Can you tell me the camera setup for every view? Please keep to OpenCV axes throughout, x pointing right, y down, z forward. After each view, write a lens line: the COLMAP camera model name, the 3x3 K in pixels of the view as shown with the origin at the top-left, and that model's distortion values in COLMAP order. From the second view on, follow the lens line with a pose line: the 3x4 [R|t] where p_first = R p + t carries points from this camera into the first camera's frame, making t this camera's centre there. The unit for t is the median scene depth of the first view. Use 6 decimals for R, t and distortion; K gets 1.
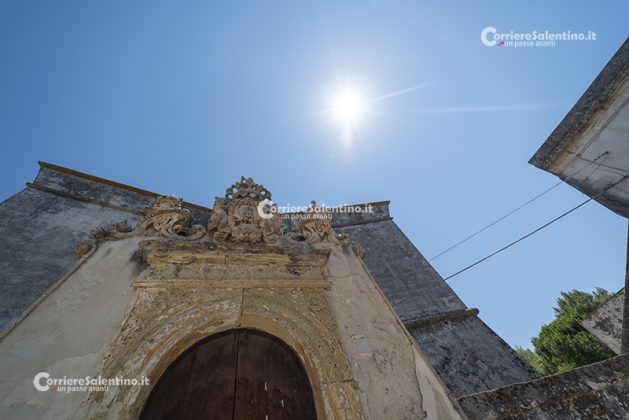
lens RADIAL K [[234.3, 0, 314.2], [0, 234.3, 210.3], [0, 0, 1]] dist [0.042176, -0.013732]
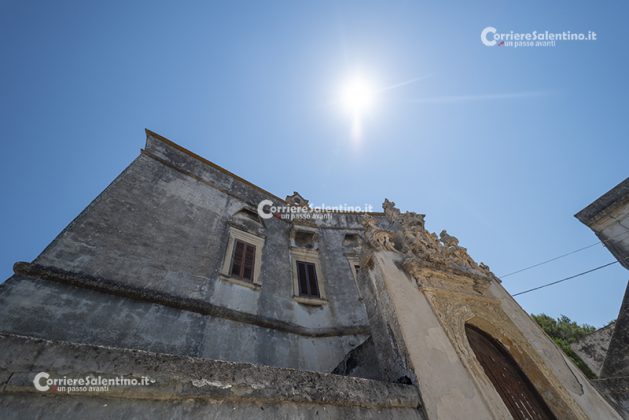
lens RADIAL K [[234.3, 0, 314.3], [0, 234.3, 210.3], [0, 0, 1]] dist [0.042176, -0.013732]
pose [[0.982129, 0.180718, 0.052570, -0.945110], [-0.183644, 0.981312, 0.057458, -0.106396], [-0.041204, -0.066085, 0.996963, -0.341603]]
